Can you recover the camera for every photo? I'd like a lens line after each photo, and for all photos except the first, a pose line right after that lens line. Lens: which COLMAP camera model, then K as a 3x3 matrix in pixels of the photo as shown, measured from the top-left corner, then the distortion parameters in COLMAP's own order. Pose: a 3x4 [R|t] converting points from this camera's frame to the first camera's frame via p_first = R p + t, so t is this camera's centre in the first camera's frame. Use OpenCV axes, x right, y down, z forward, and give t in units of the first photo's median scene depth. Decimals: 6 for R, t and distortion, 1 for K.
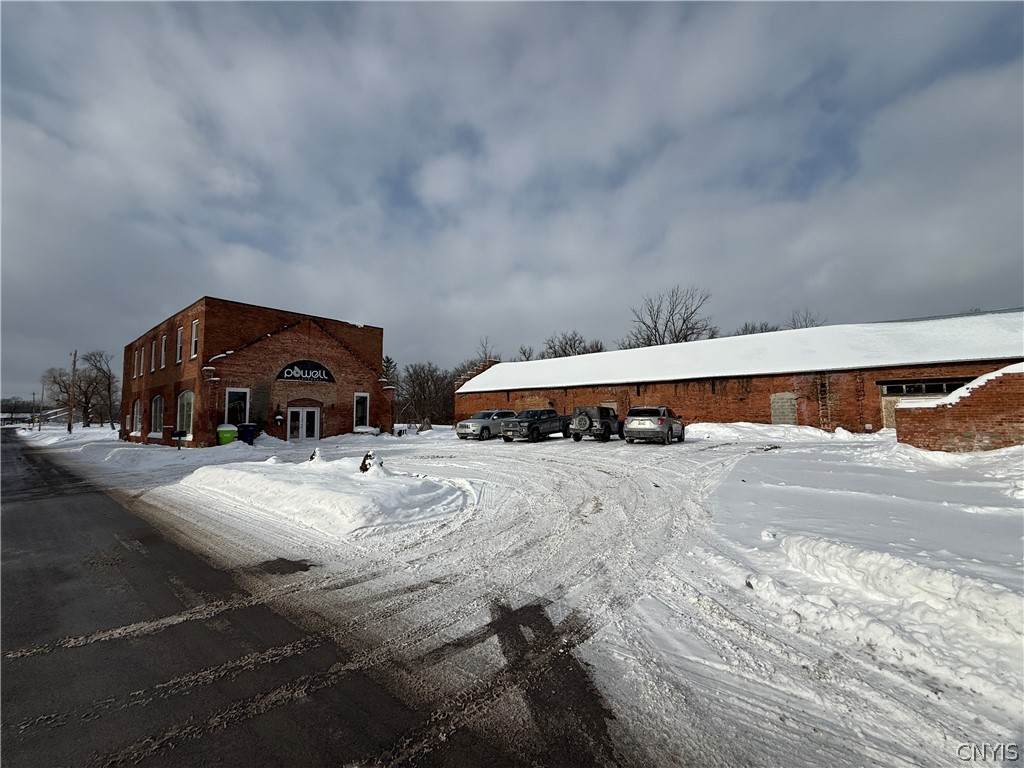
lens RADIAL K [[407.9, 0, 513.2], [0, 407.9, 383.8], [0, 0, 1]] dist [0.004729, -0.002663]
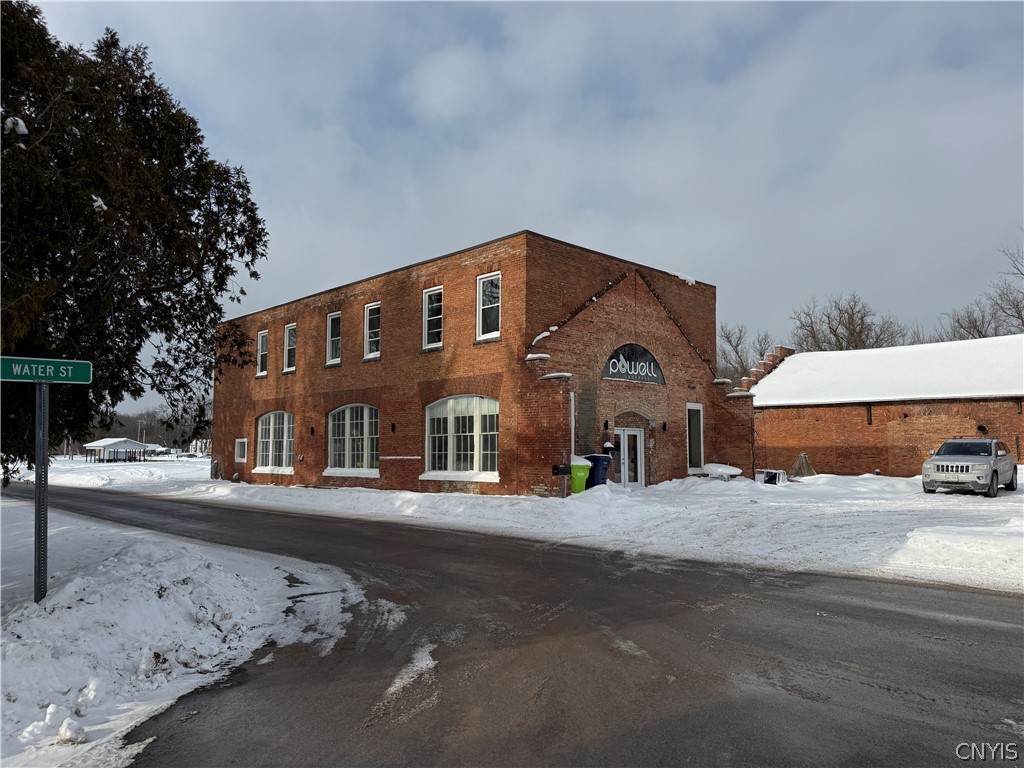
lens RADIAL K [[717.8, 0, 503.3], [0, 717.8, 385.7], [0, 0, 1]] dist [0.023526, -0.032768]
pose [[0.991427, 0.005422, -0.130550, -0.558889], [-0.007244, 0.999883, -0.013492, 0.014488], [0.130462, 0.014322, 0.991350, 0.003780]]
